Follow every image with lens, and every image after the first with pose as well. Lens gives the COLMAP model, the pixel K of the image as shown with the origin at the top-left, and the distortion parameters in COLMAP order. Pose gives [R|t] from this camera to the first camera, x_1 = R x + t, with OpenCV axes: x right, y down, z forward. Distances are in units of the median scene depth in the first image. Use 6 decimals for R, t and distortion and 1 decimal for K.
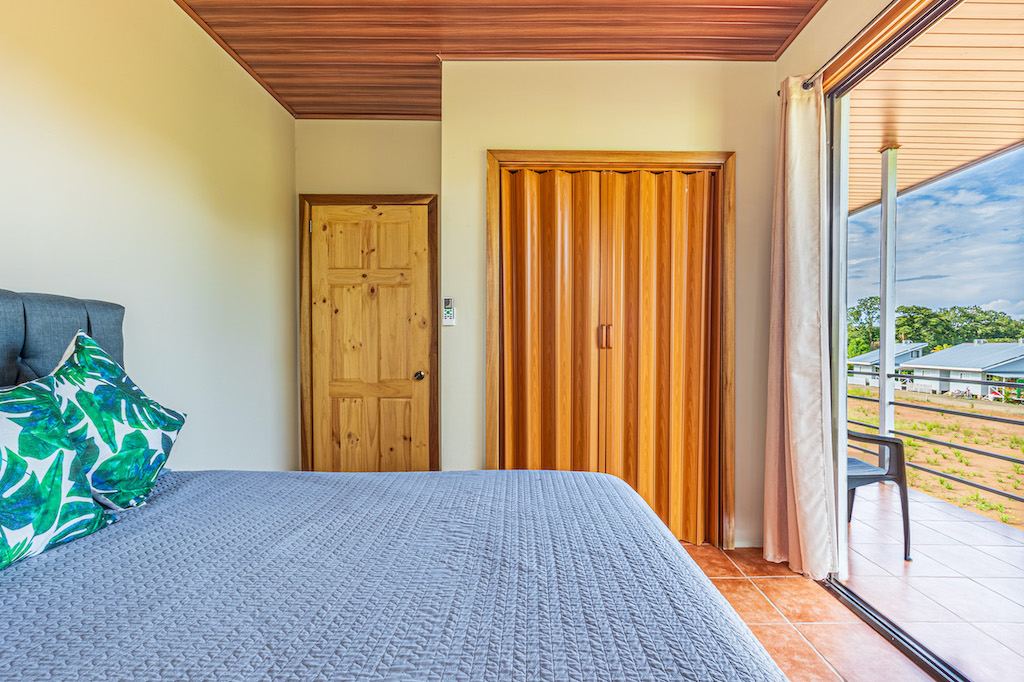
lens RADIAL K [[432.7, 0, 514.8], [0, 432.7, 351.4], [0, 0, 1]] dist [-0.014506, 0.000629]
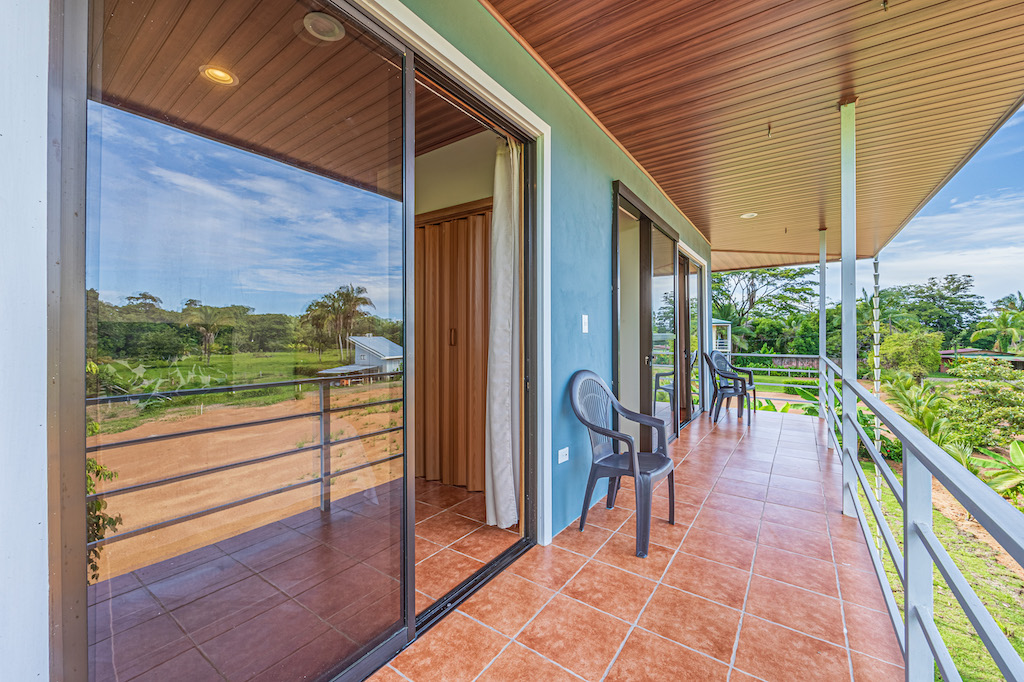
lens RADIAL K [[411.4, 0, 544.7], [0, 411.4, 329.1], [0, 0, 1]] dist [-0.007394, 0.001136]
pose [[0.821451, -0.013240, -0.570126, 0.126274], [-0.003381, 0.999600, -0.028085, -0.002468], [0.570270, 0.024998, 0.821077, 0.005599]]
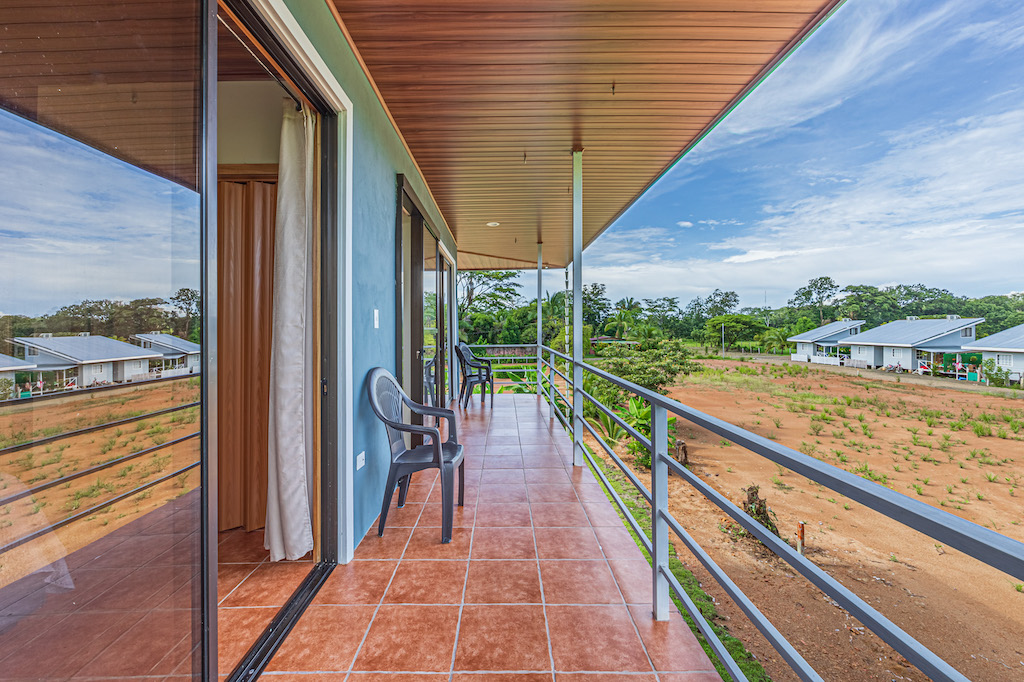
lens RADIAL K [[411.4, 0, 522.7], [0, 411.4, 321.7], [0, 0, 1]] dist [-0.007394, 0.001136]
pose [[0.999798, -0.016107, 0.011994, 0.106668], [0.016428, 0.999496, -0.027158, -0.002860], [-0.011551, 0.027350, 0.999559, -0.003635]]
